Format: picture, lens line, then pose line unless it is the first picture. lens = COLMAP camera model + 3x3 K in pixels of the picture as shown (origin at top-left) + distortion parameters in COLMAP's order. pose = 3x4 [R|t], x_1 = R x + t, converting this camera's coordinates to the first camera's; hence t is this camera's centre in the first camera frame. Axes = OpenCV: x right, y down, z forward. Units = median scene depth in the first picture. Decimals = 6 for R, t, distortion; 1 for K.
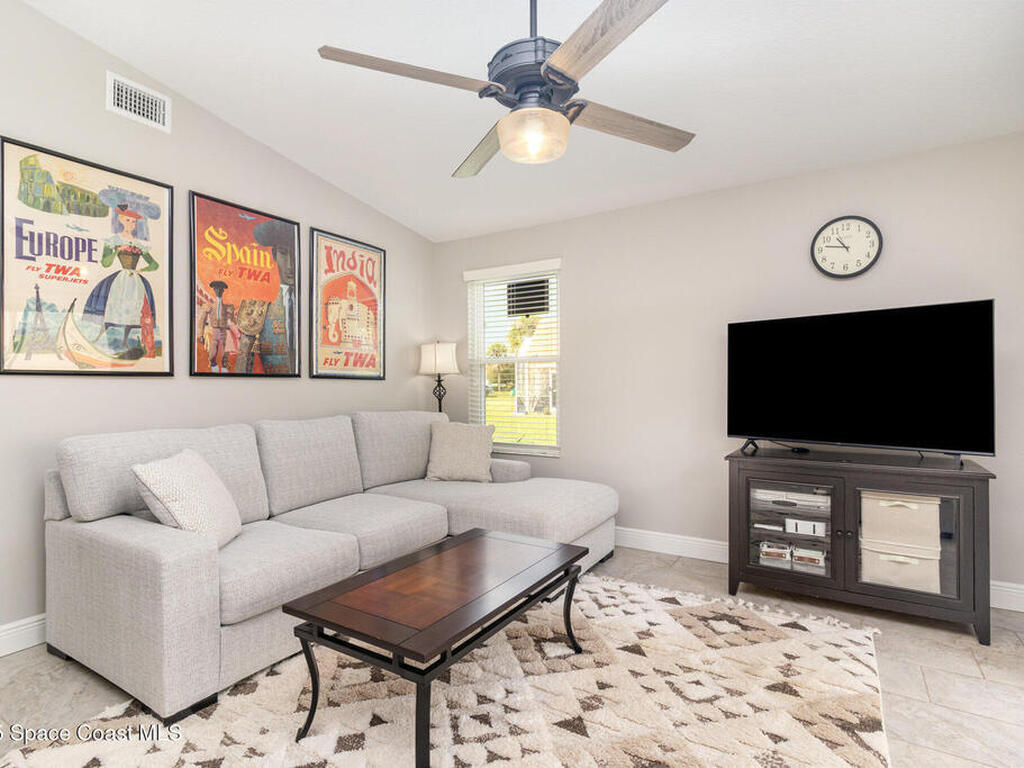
lens RADIAL K [[532.1, 0, 510.7], [0, 532.1, 385.2], [0, 0, 1]] dist [-0.000055, 0.000994]
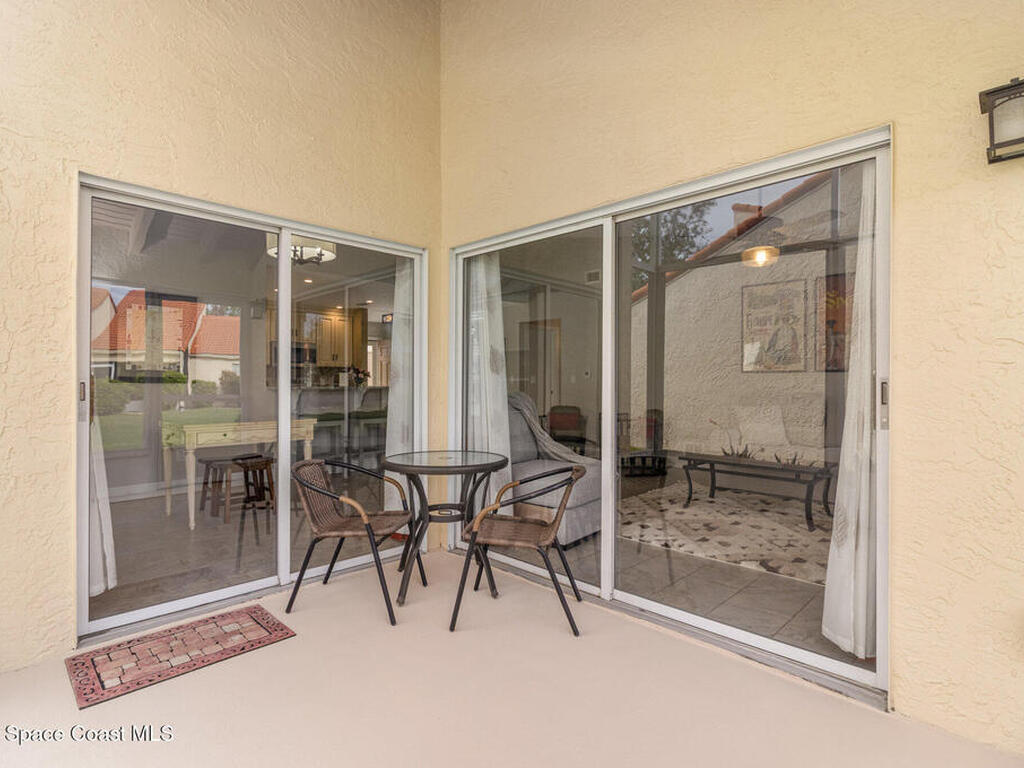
lens RADIAL K [[532.1, 0, 511.1], [0, 532.1, 384.8], [0, 0, 1]] dist [-0.000055, 0.000994]
pose [[-0.212770, 0.008617, -0.977064, 1.753947], [-0.003654, 0.999947, 0.009614, 0.015210], [0.977095, 0.005616, -0.212728, 0.373867]]
